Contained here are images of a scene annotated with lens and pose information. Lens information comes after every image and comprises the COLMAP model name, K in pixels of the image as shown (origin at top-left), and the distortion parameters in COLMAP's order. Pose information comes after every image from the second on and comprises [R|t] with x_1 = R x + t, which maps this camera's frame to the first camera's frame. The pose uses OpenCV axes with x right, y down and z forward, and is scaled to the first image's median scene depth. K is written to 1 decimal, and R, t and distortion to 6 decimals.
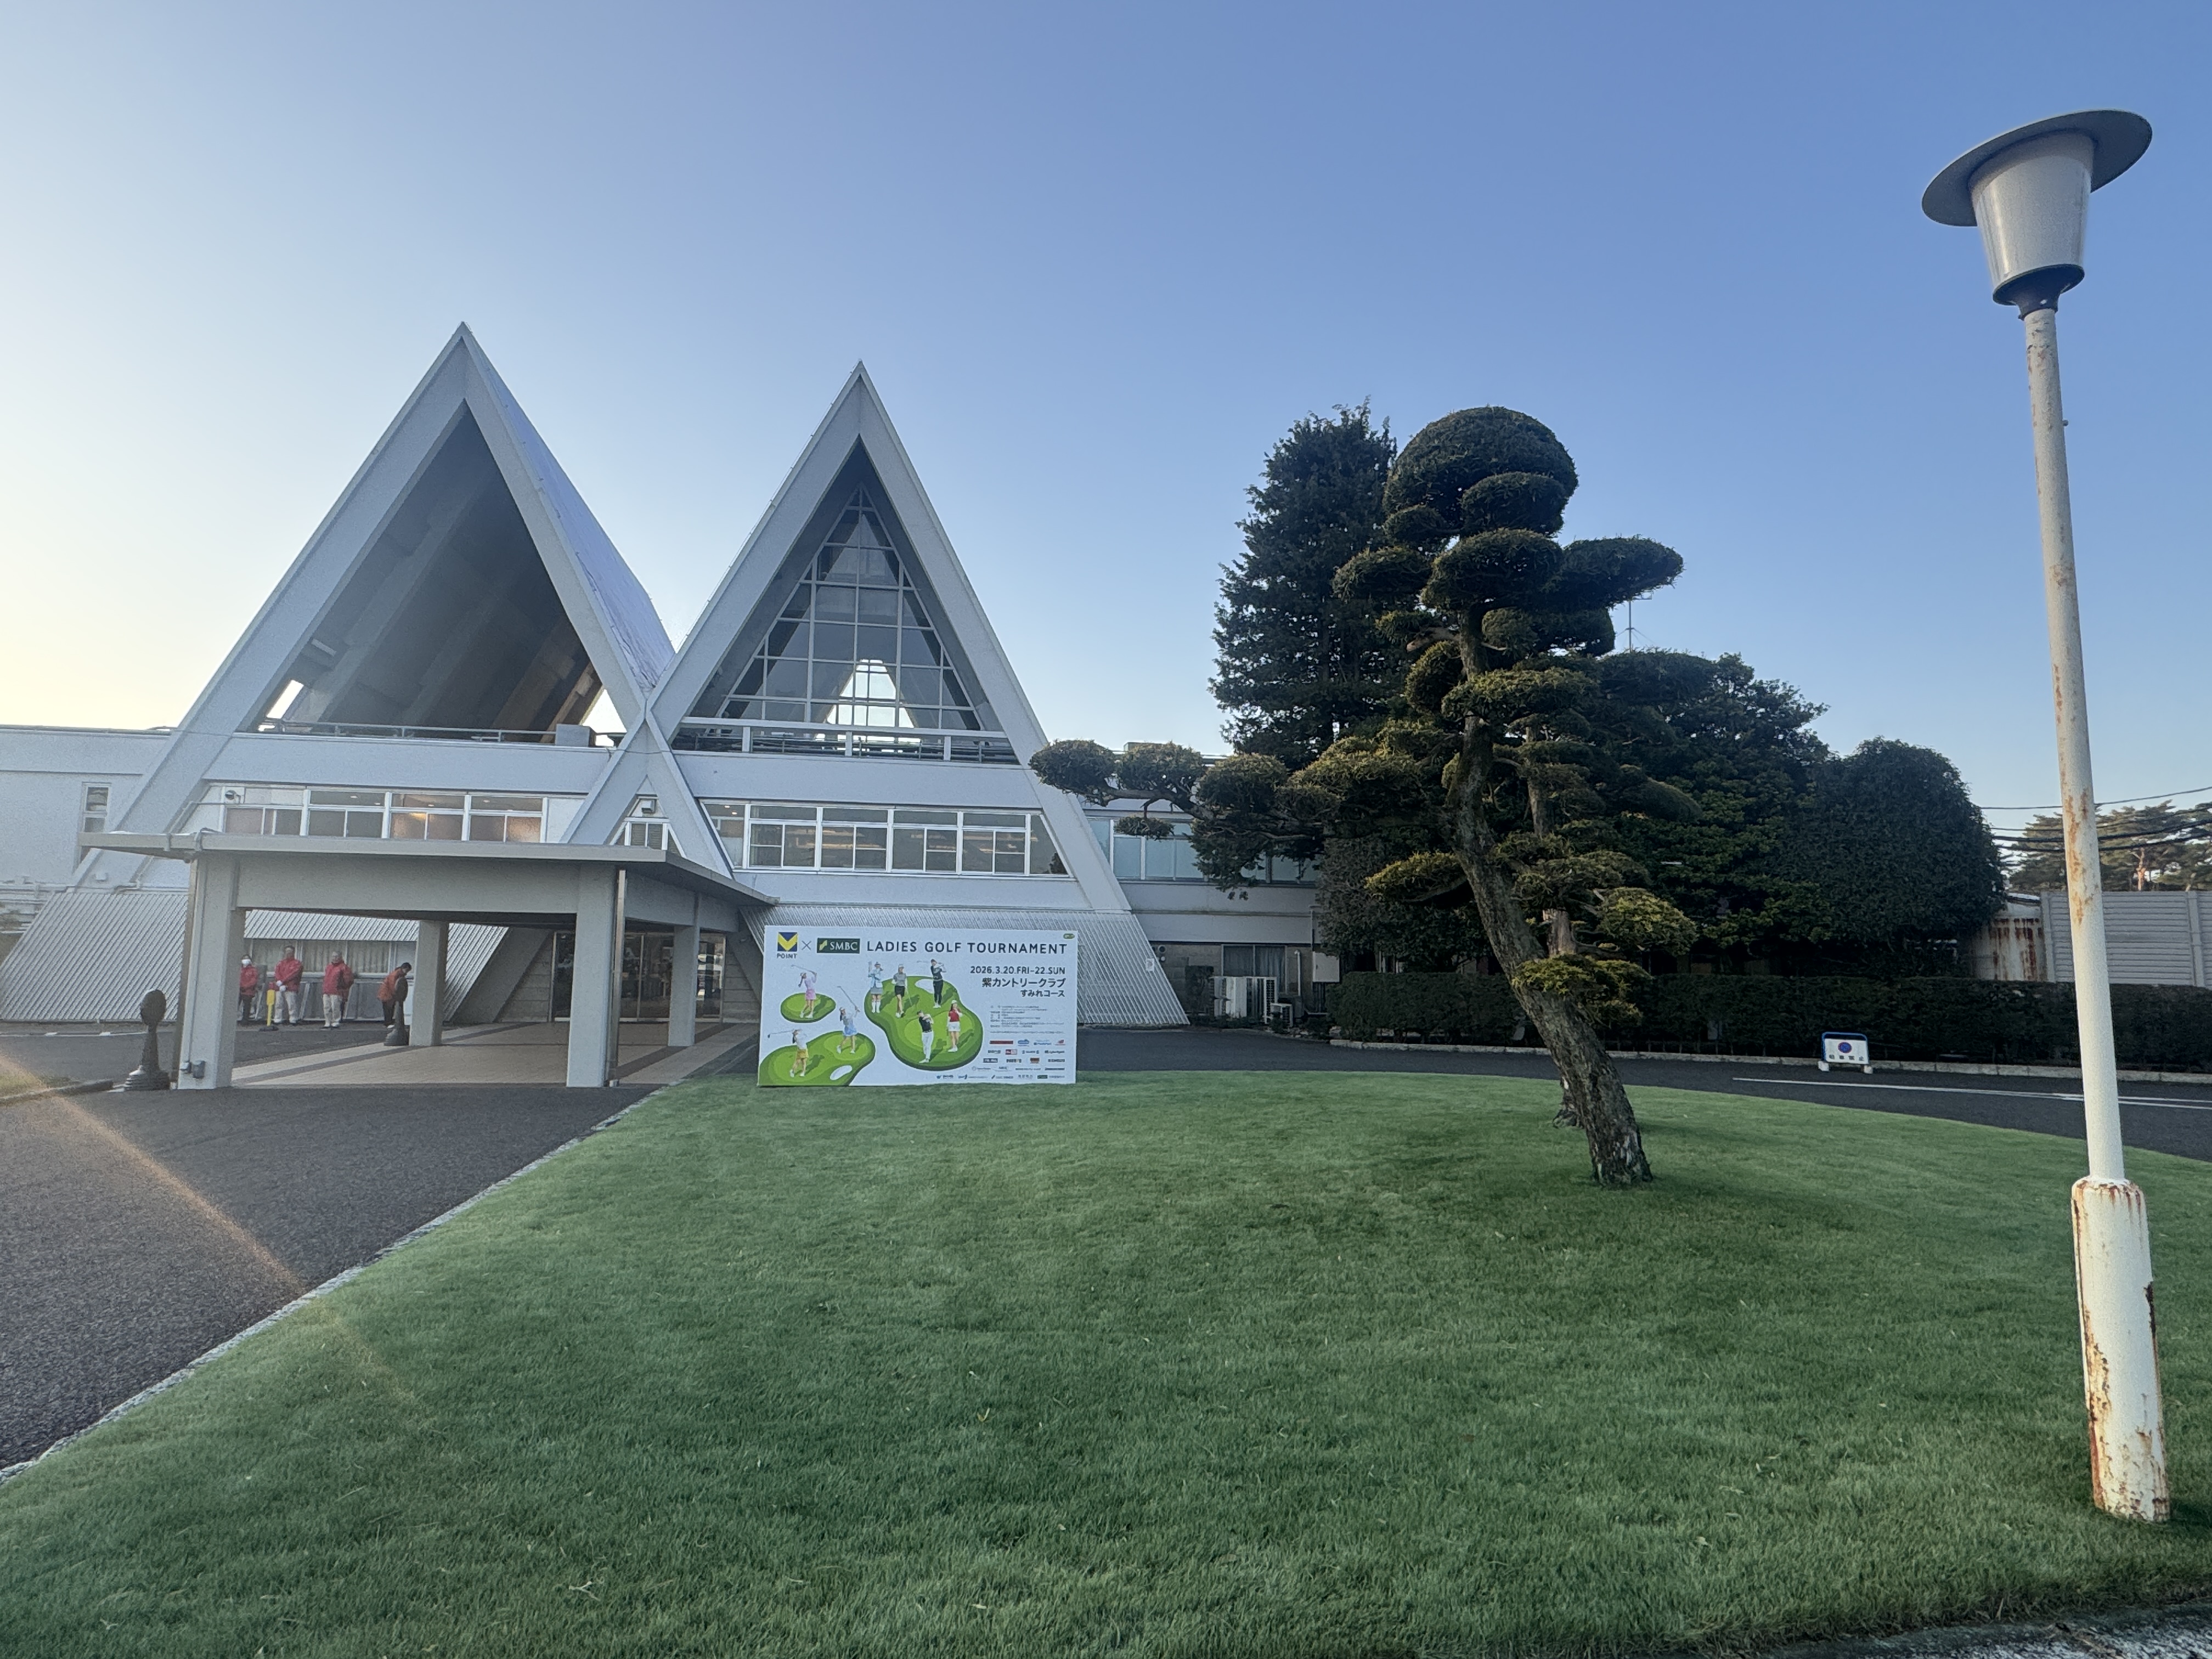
lens RADIAL K [[1234.0, 0, 1104.1], [0, 1234.0, 827.2], [0, 0, 1]] dist [-0.005968, -0.000478]
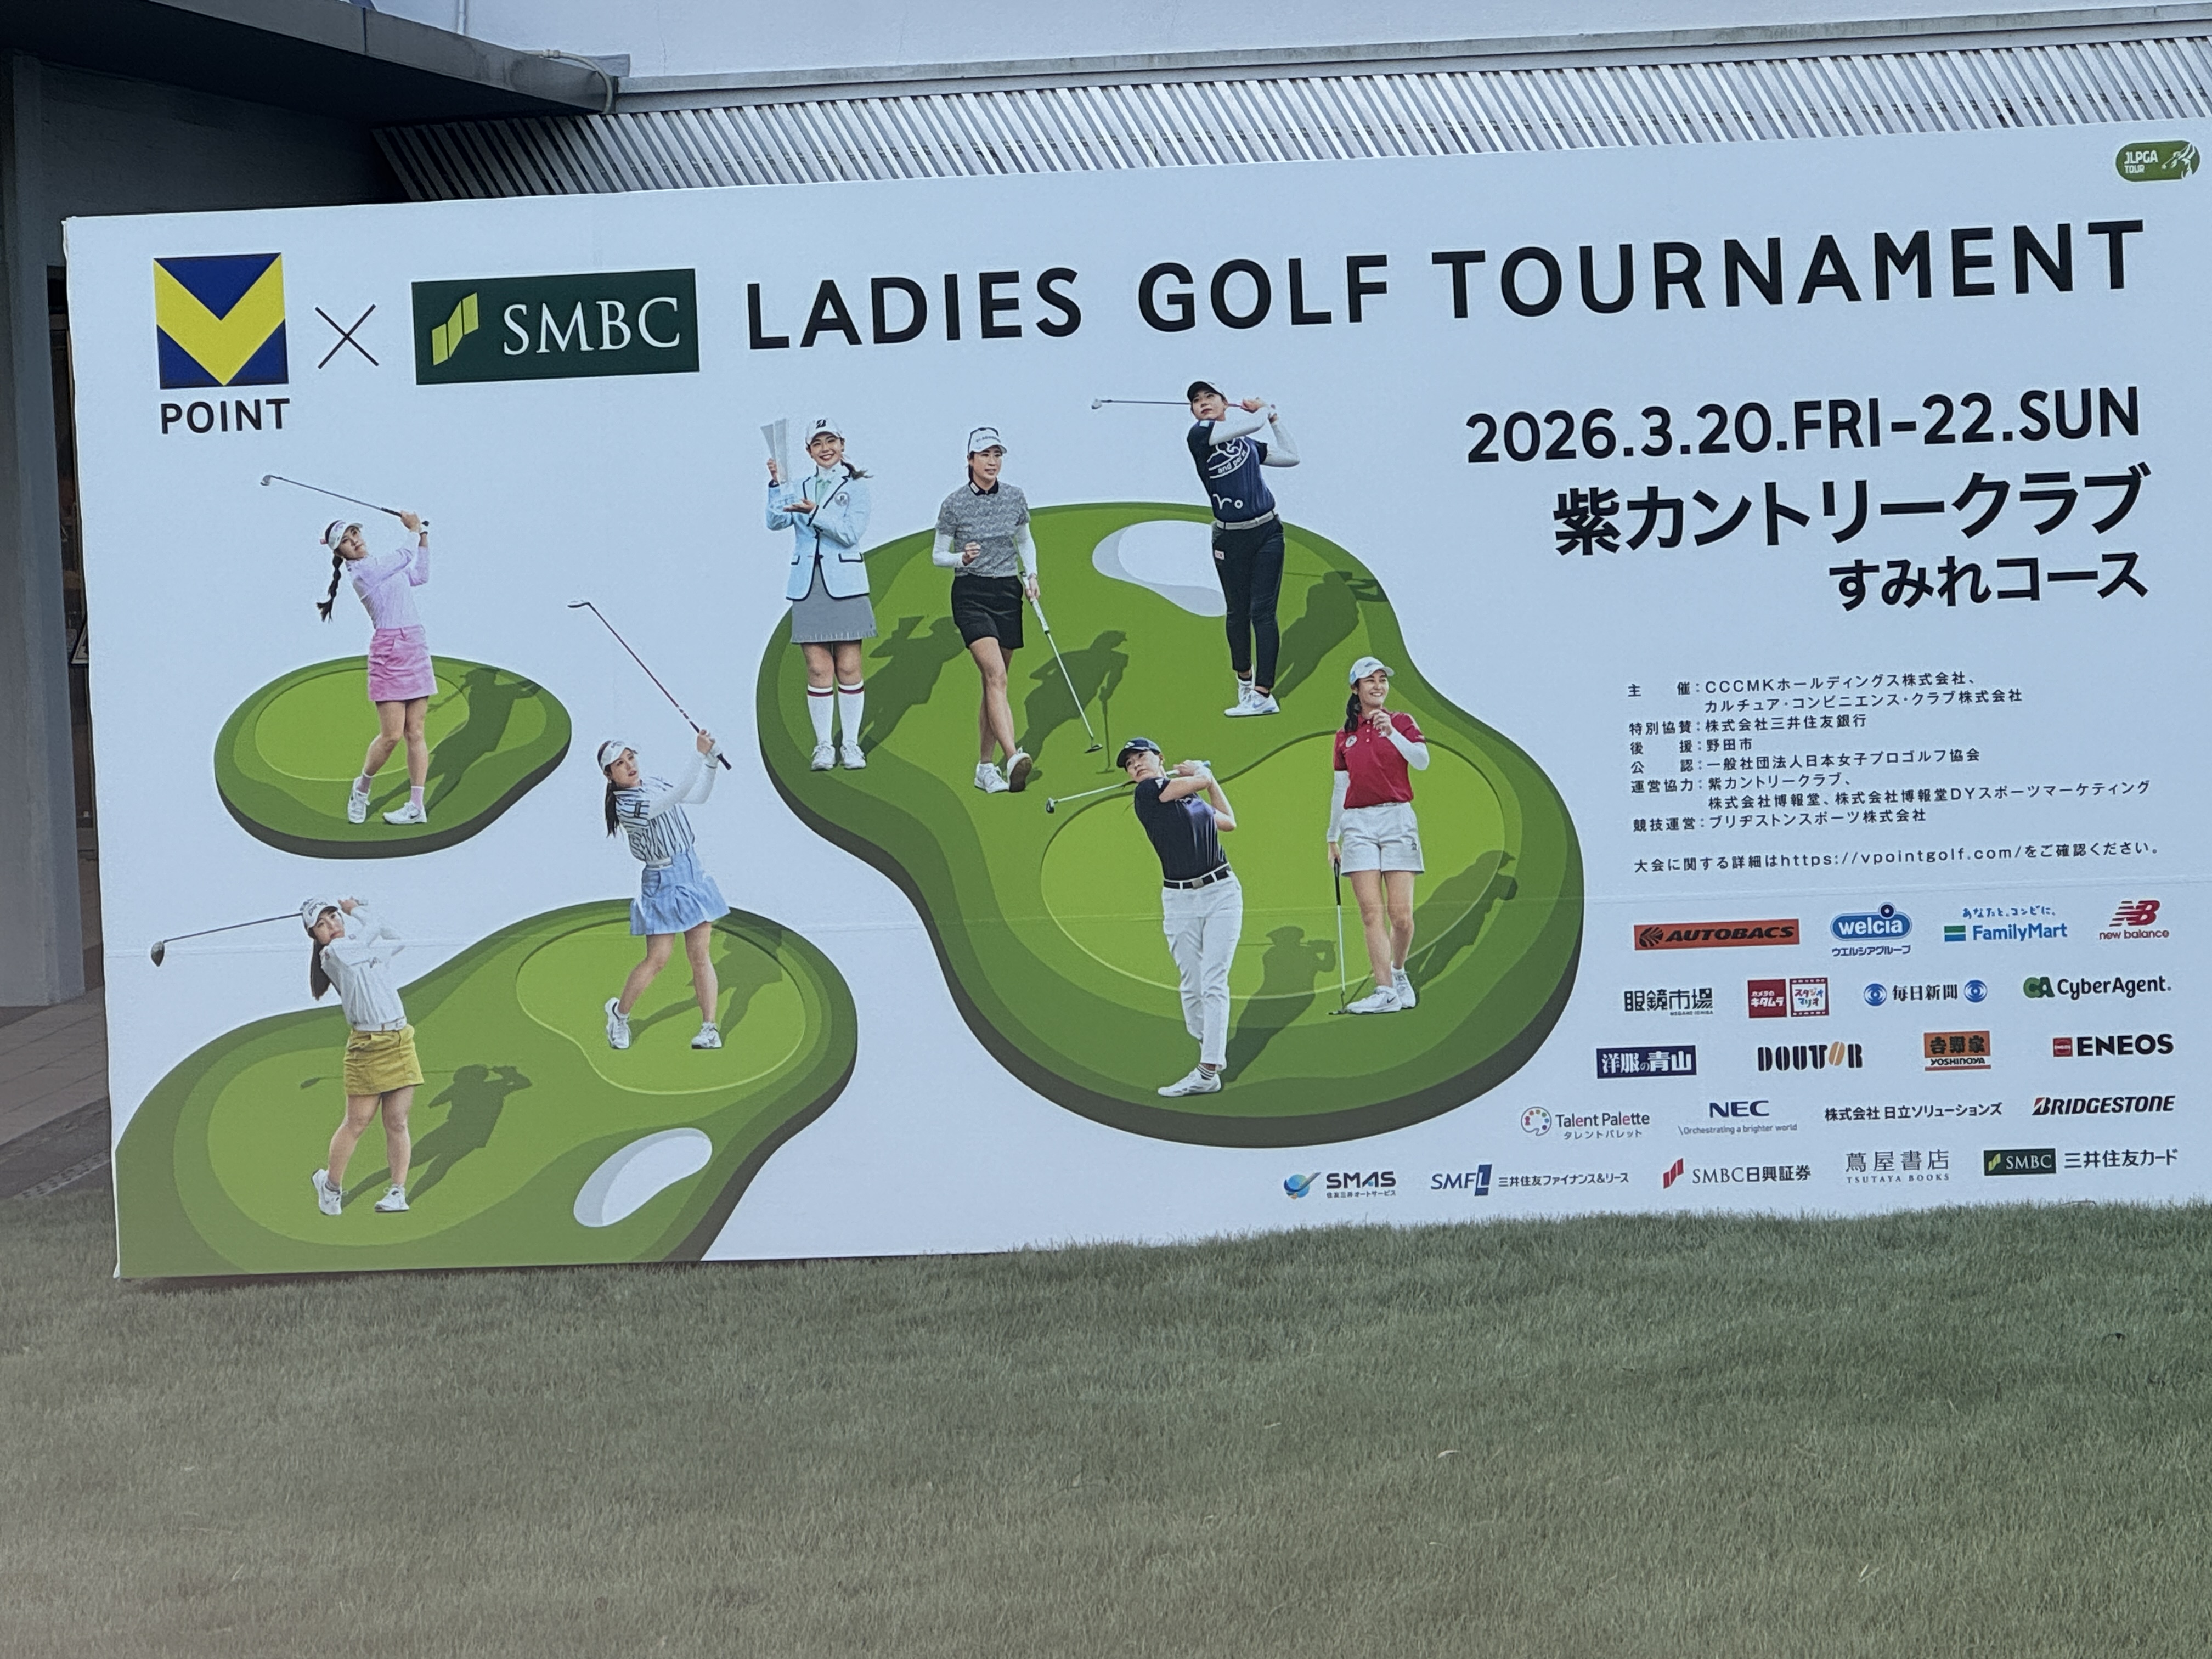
lens RADIAL K [[7260.4, 0, 1105.9], [0, 7260.4, 830.4], [0, 0, 1]] dist [-0.128917, 0.000000]
pose [[0.965196, -0.040559, -0.258363, 0.066558], [0.083134, 0.984243, 0.156059, 0.026116], [0.247962, -0.172106, 0.953359, 0.186717]]
